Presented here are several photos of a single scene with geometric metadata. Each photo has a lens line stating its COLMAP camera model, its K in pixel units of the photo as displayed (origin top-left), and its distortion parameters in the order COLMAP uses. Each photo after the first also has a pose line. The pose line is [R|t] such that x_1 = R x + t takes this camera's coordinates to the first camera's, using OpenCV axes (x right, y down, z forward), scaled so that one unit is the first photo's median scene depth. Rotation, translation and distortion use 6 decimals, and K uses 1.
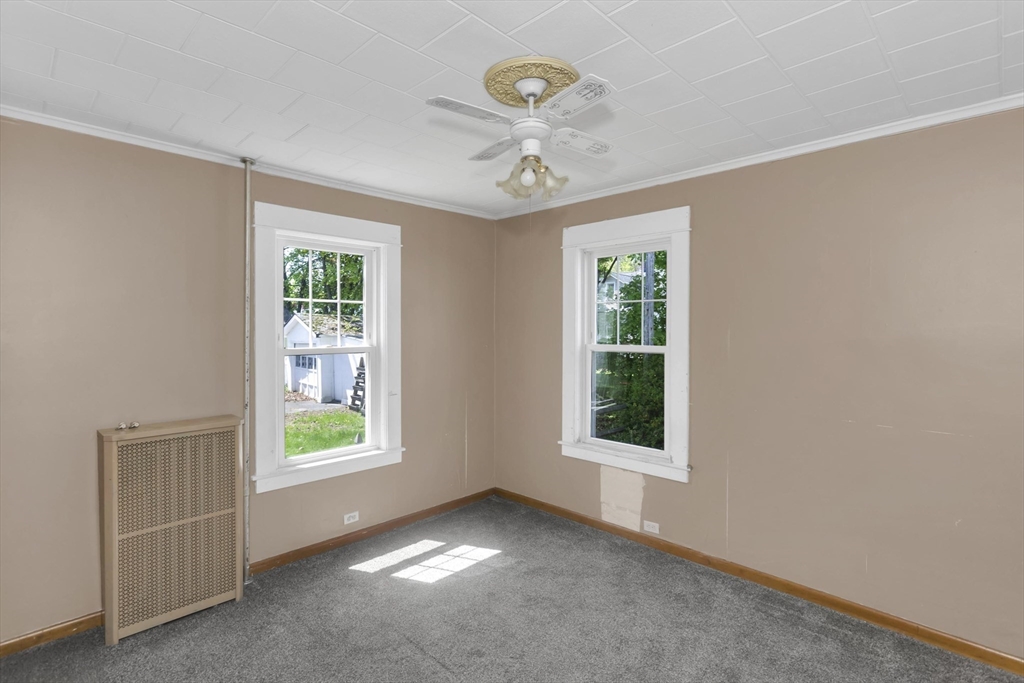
lens RADIAL K [[496.6, 0, 508.2], [0, 496.6, 342.9], [0, 0, 1]] dist [-0.003957, -0.000138]
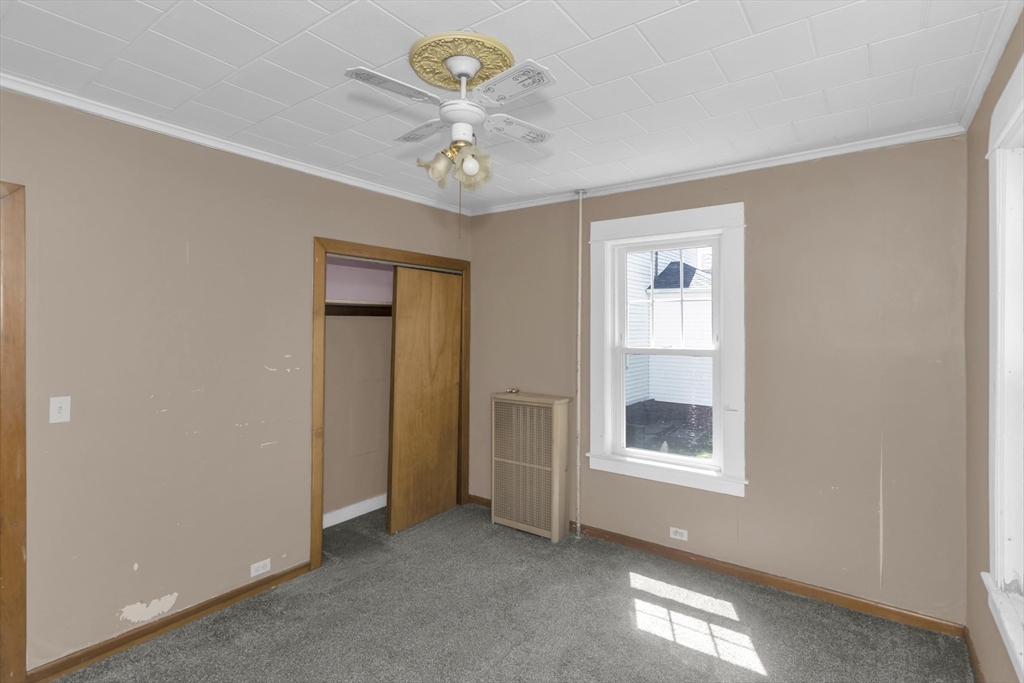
lens RADIAL K [[496.6, 0, 508.6], [0, 496.6, 331.7], [0, 0, 1]] dist [-0.003957, -0.000138]
pose [[0.144561, 0.010980, -0.989435, 0.594307], [-0.029471, 0.999543, 0.006787, -0.022390], [0.989057, 0.028178, 0.144818, 0.586841]]
